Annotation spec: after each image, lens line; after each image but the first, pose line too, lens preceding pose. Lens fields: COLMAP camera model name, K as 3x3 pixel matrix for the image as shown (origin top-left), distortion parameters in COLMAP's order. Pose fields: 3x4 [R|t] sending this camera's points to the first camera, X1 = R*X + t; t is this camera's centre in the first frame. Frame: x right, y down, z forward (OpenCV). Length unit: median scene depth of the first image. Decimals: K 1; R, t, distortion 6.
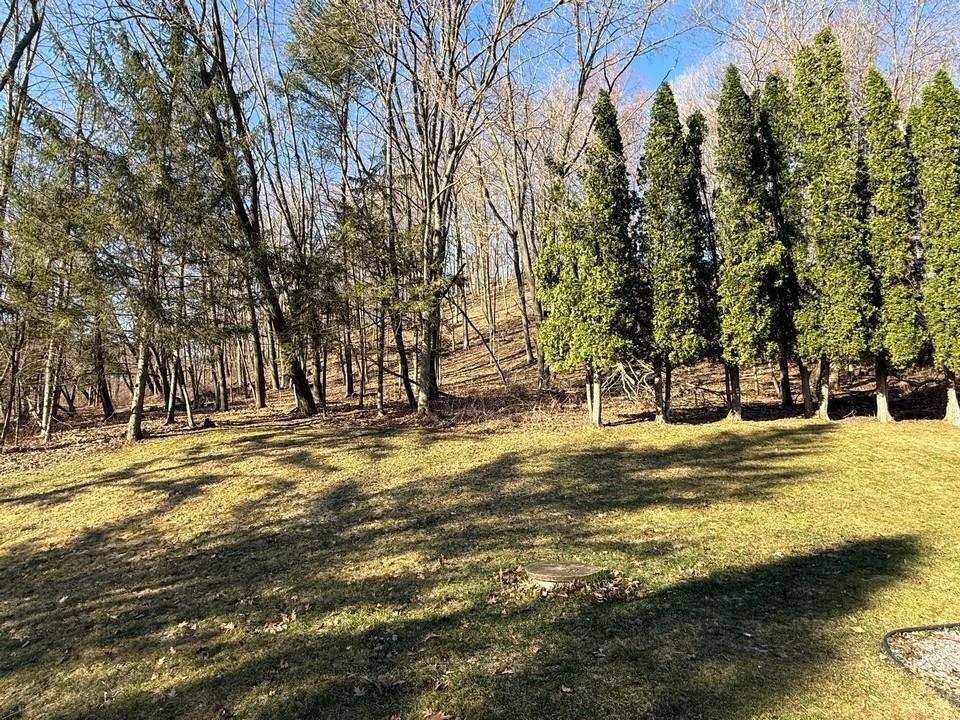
lens RADIAL K [[511.9, 0, 478.3], [0, 511.9, 357.6], [0, 0, 1]] dist [0.003613, 0.000479]
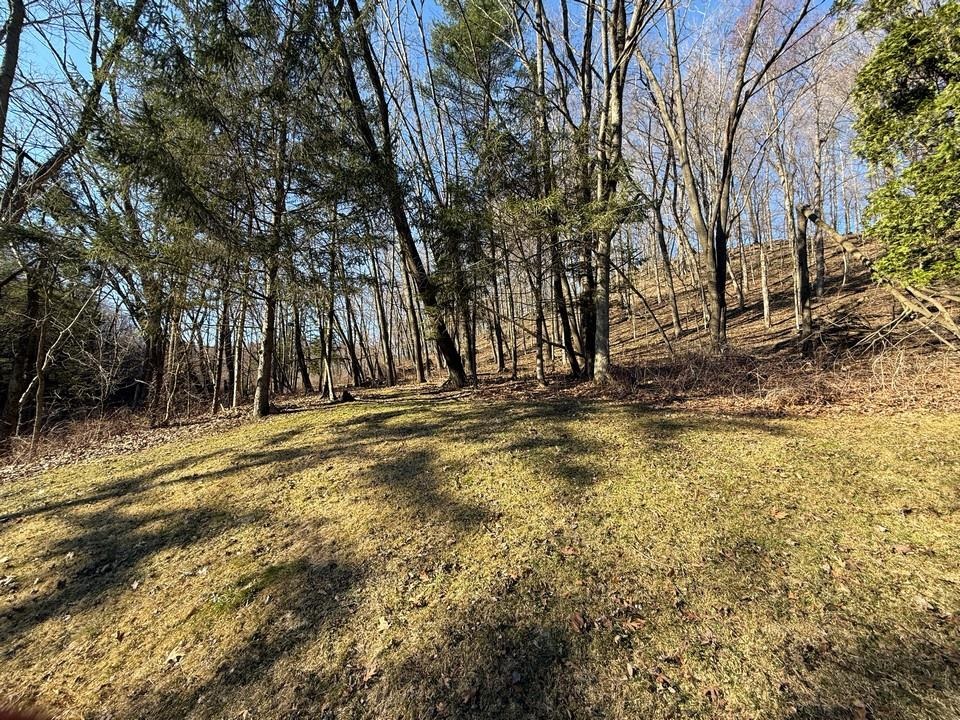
lens RADIAL K [[380.6, 0, 477.5], [0, 380.6, 358.7], [0, 0, 1]] dist [0.000436, 0.000905]
pose [[0.953721, -0.032258, -0.298957, -0.099618], [0.039647, 0.999039, 0.018685, 0.050184], [0.298067, -0.029673, 0.954083, 0.374238]]
